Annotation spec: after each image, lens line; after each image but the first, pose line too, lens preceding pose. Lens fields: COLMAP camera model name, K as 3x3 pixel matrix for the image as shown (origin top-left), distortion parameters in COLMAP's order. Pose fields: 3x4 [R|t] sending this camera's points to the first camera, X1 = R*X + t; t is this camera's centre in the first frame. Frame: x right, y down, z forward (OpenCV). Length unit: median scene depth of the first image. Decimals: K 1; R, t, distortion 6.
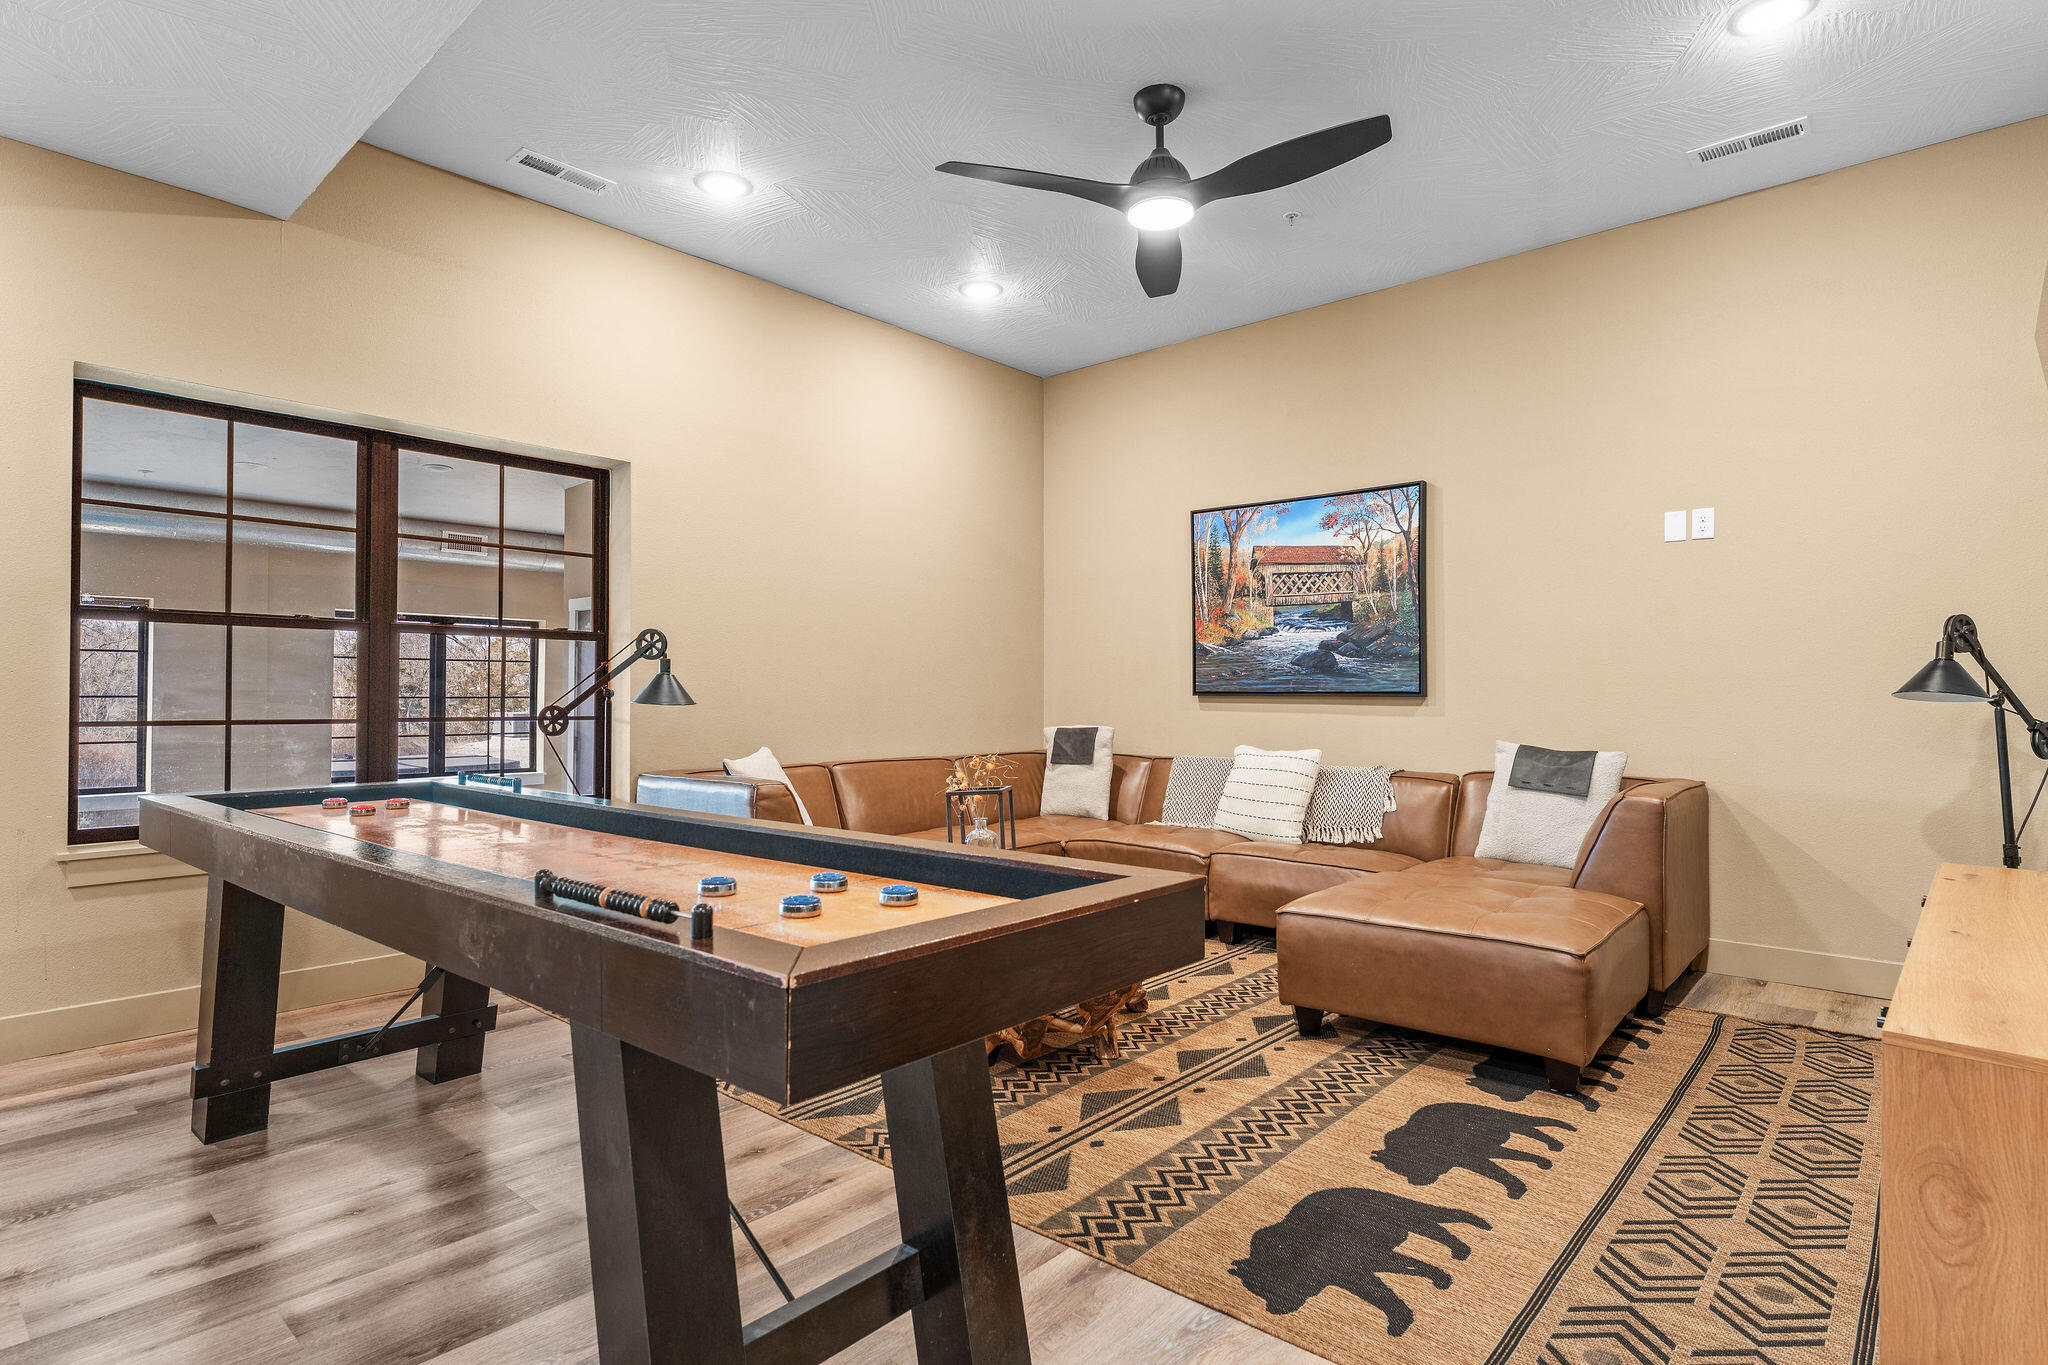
lens RADIAL K [[1057.9, 0, 1020.2], [0, 1057.9, 685.8], [0, 0, 1]] dist [-0.003036, 0.002267]
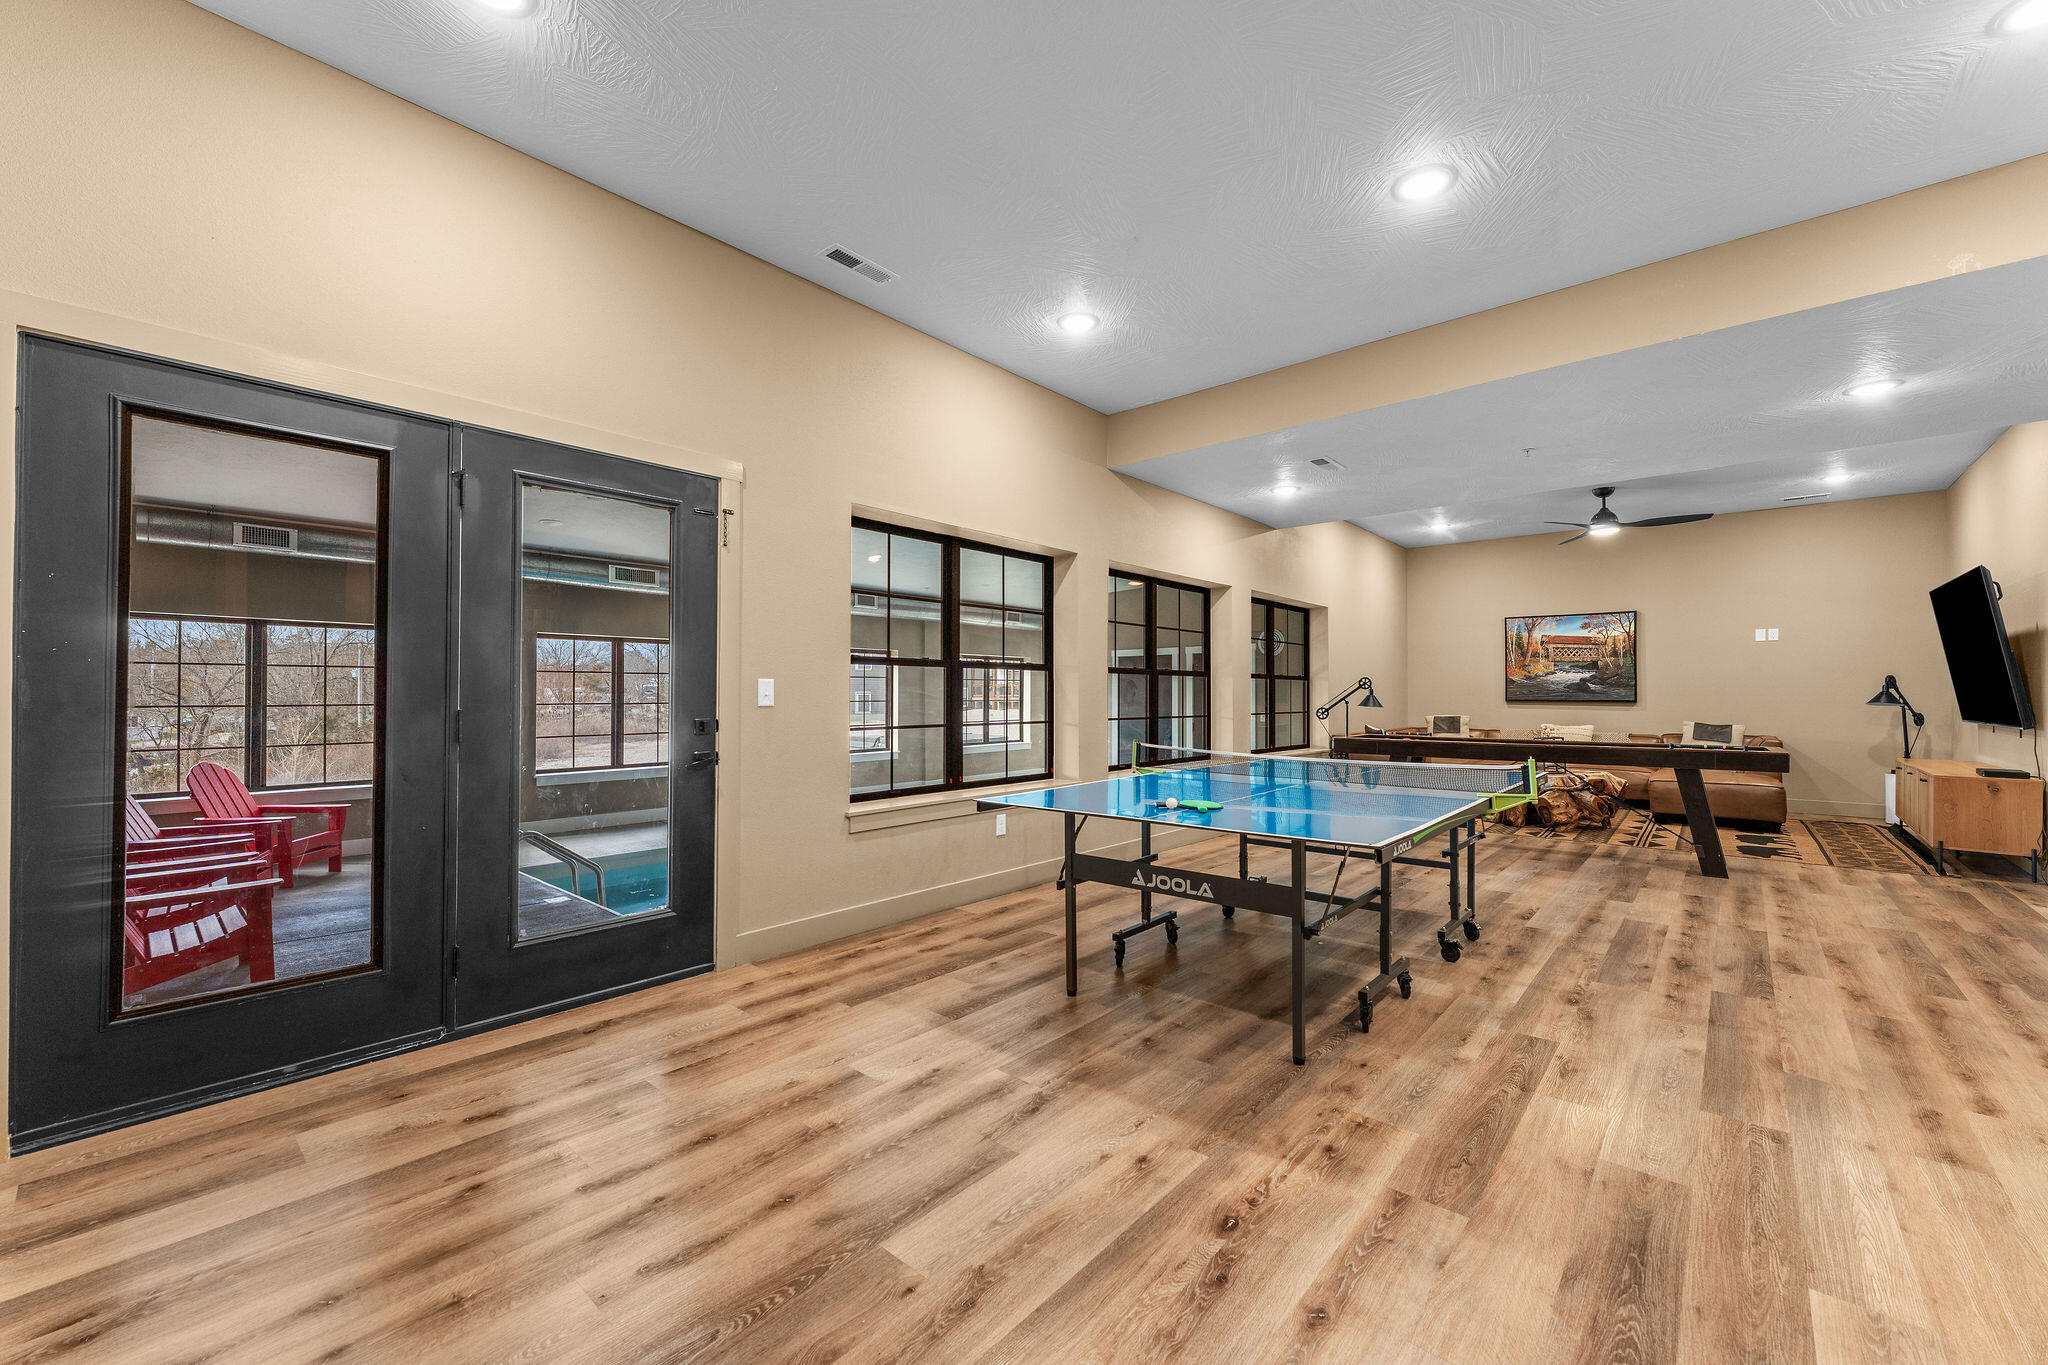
lens RADIAL K [[814.6, 0, 1020.3], [0, 814.6, 690.0], [0, 0, 1]] dist [-0.000641, 0.000184]
pose [[0.999937, -0.001489, 0.011082, -1.010798], [0.001432, 0.999986, 0.005151, -0.029009], [-0.011089, -0.005134, 0.999925, -0.797328]]
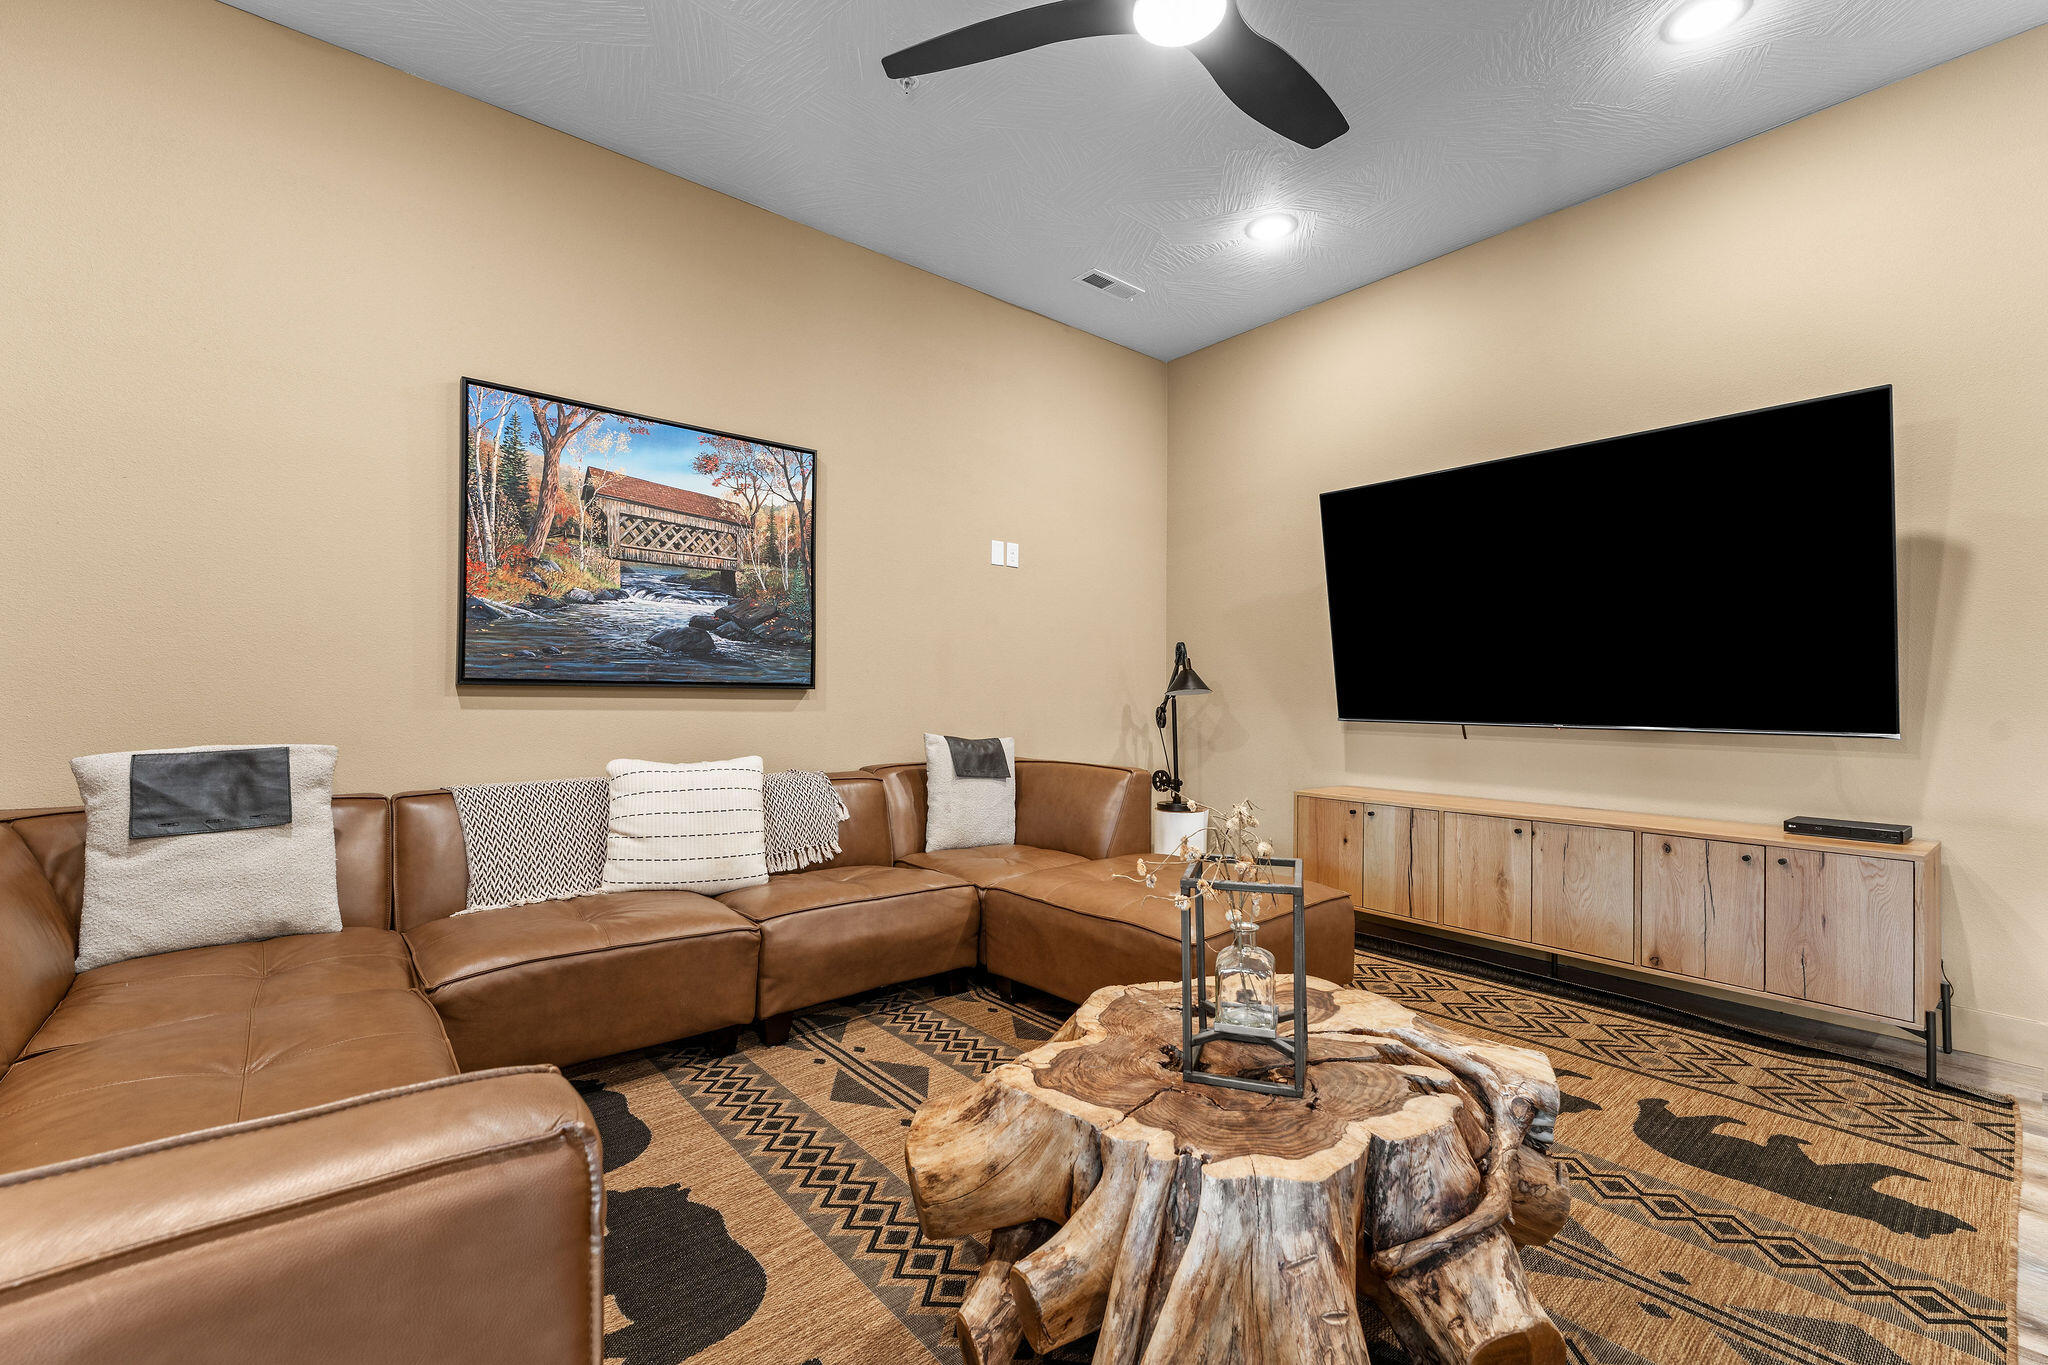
lens RADIAL K [[856.5, 0, 1025.5], [0, 856.5, 685.2], [0, 0, 1]] dist [0.000469, -0.001221]
pose [[0.146431, 0.009828, 0.989172, -0.316531], [-0.016979, 0.999828, -0.007420, 0.009168], [-0.989075, -0.015708, 0.146572, 0.713437]]
